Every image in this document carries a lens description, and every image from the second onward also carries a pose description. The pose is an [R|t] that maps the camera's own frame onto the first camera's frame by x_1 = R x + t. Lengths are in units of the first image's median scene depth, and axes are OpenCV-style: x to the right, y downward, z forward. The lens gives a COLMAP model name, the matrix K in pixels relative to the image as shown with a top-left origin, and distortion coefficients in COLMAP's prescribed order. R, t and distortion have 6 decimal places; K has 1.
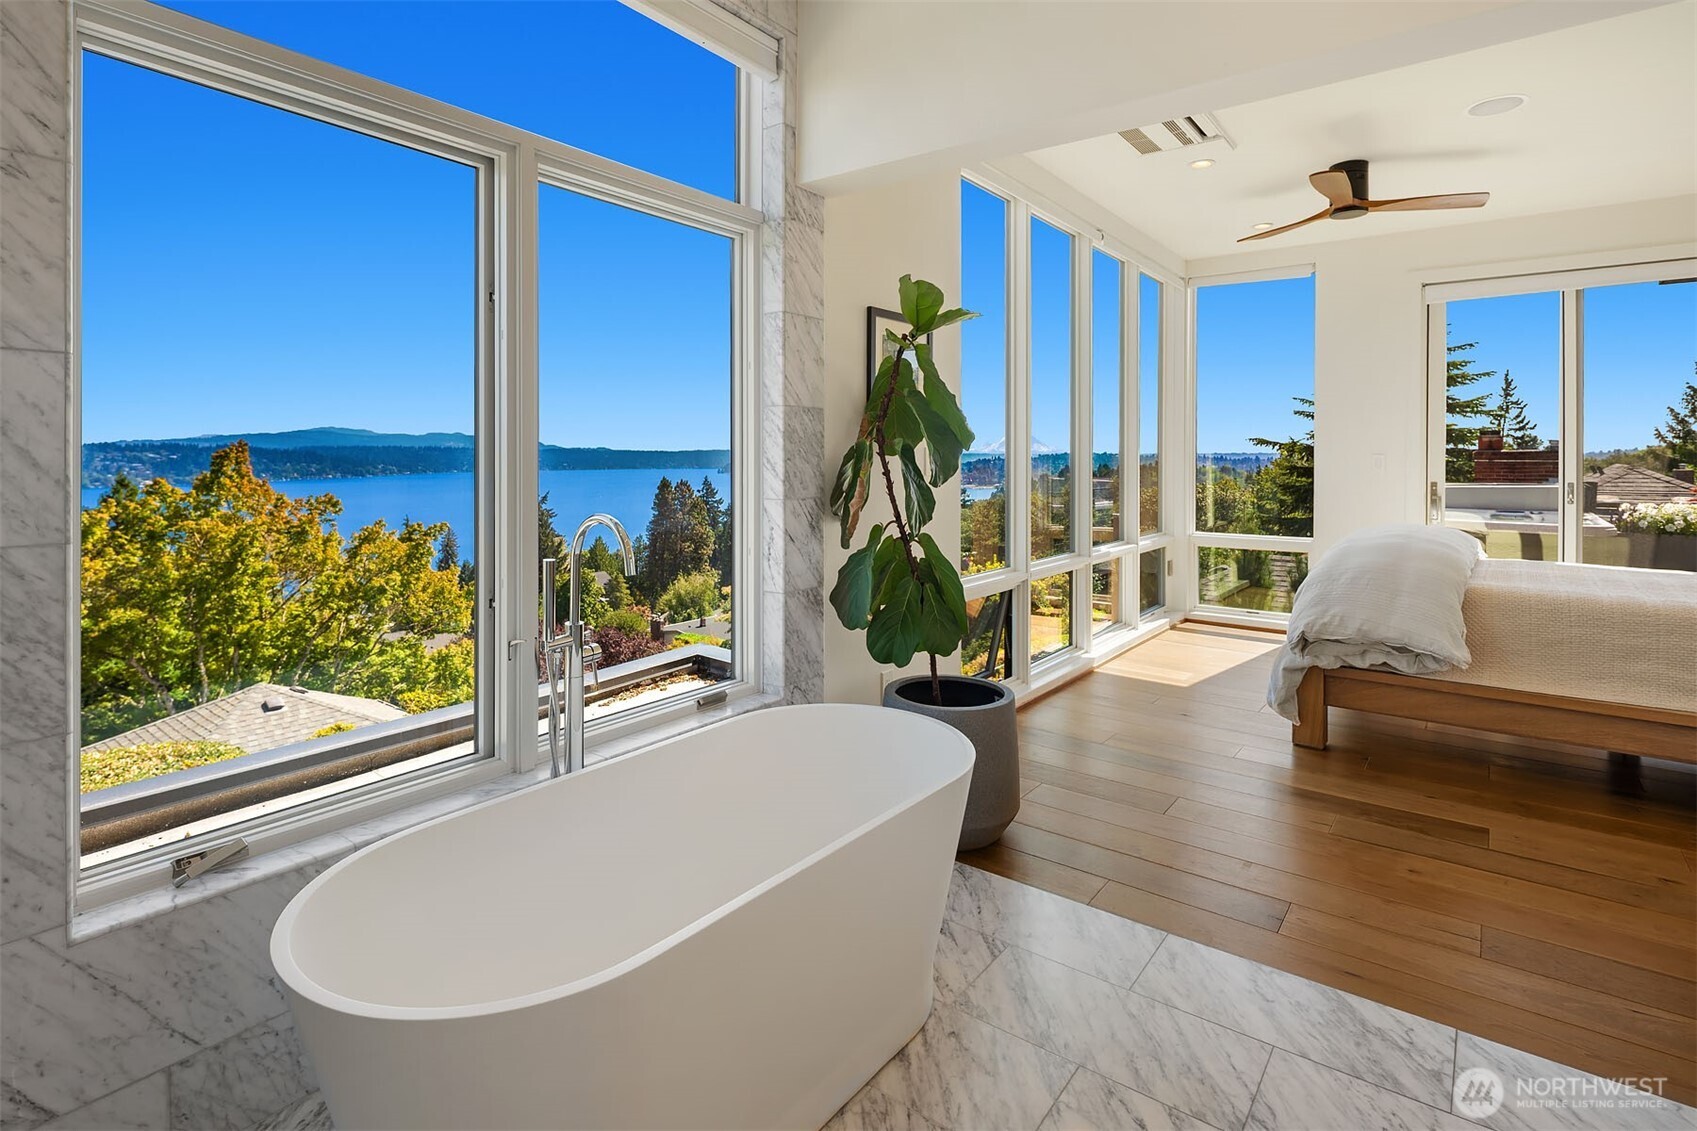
lens RADIAL K [[847.8, 0, 849.6], [0, 847.8, 569.3], [0, 0, 1]] dist [0.002359, -0.000481]
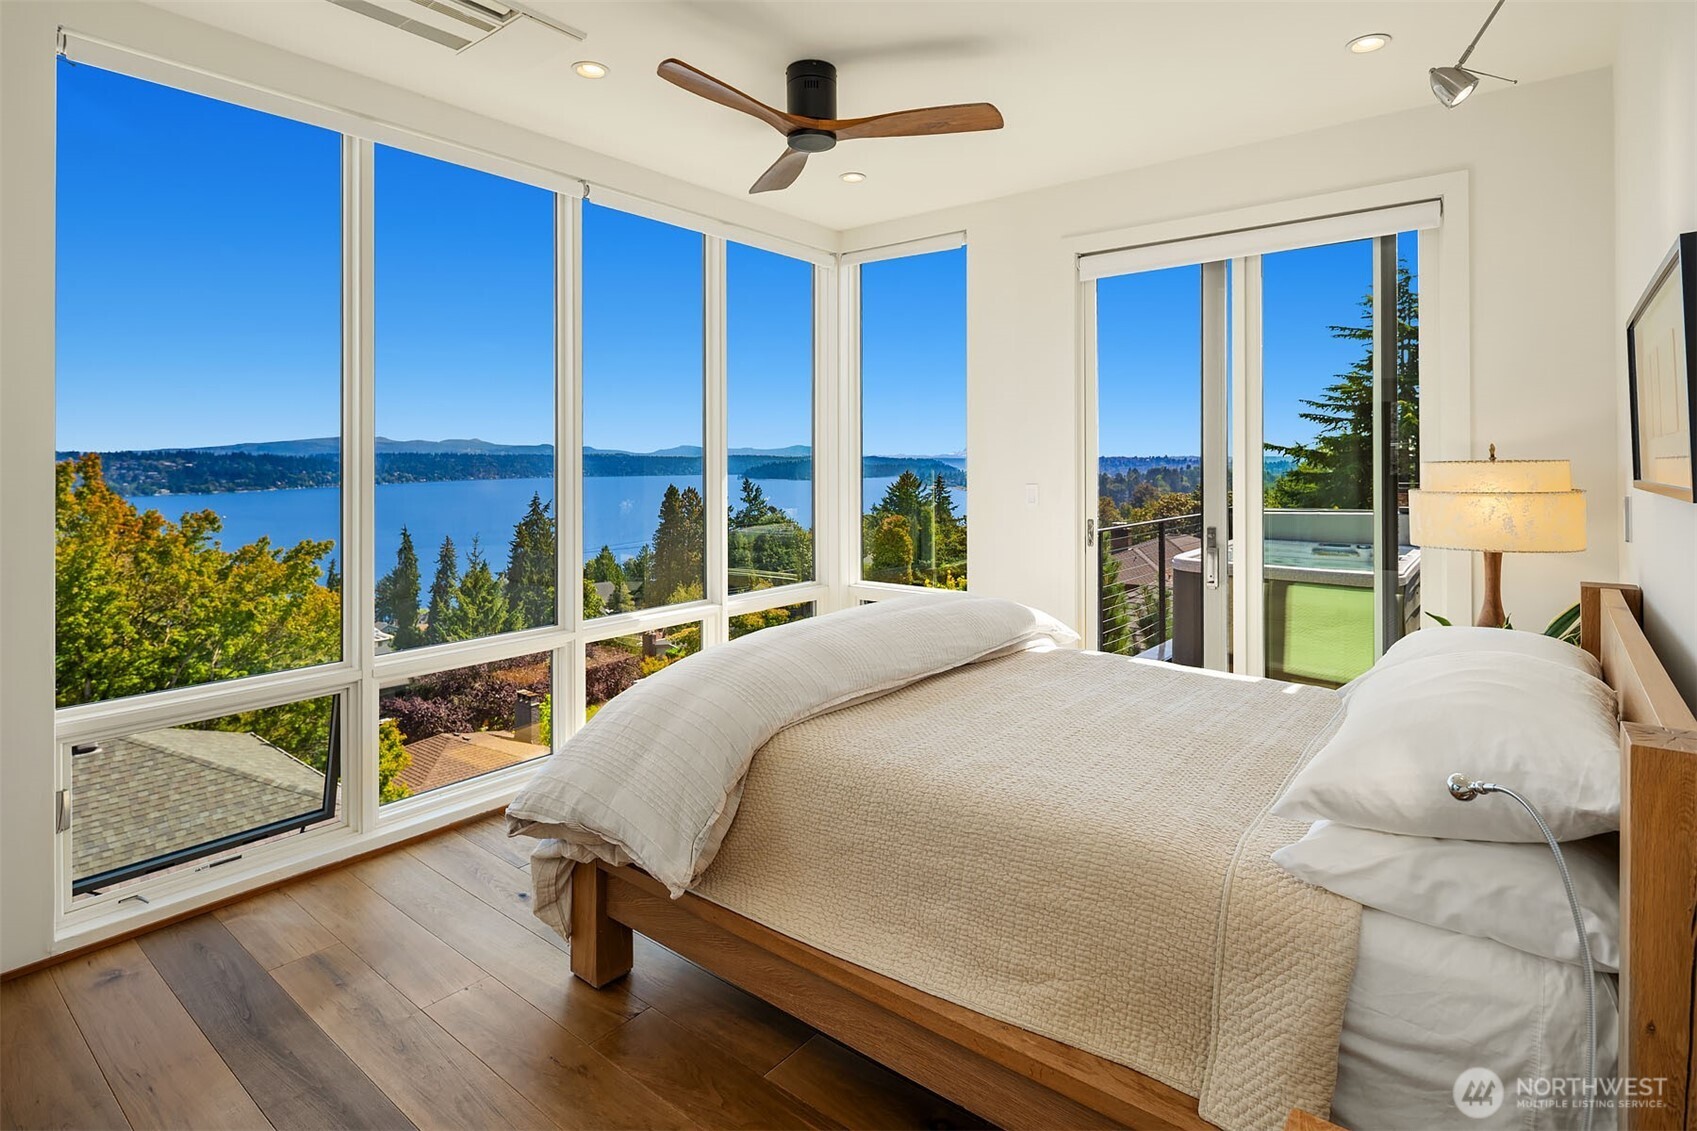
lens RADIAL K [[847.8, 0, 917.3], [0, 847.8, 563.9], [0, 0, 1]] dist [0.002359, -0.000481]
pose [[0.999916, -0.002646, -0.012666, 0.185737], [0.002532, 0.999956, -0.009017, -0.020705], [0.012689, 0.008984, 0.999879, 0.089936]]
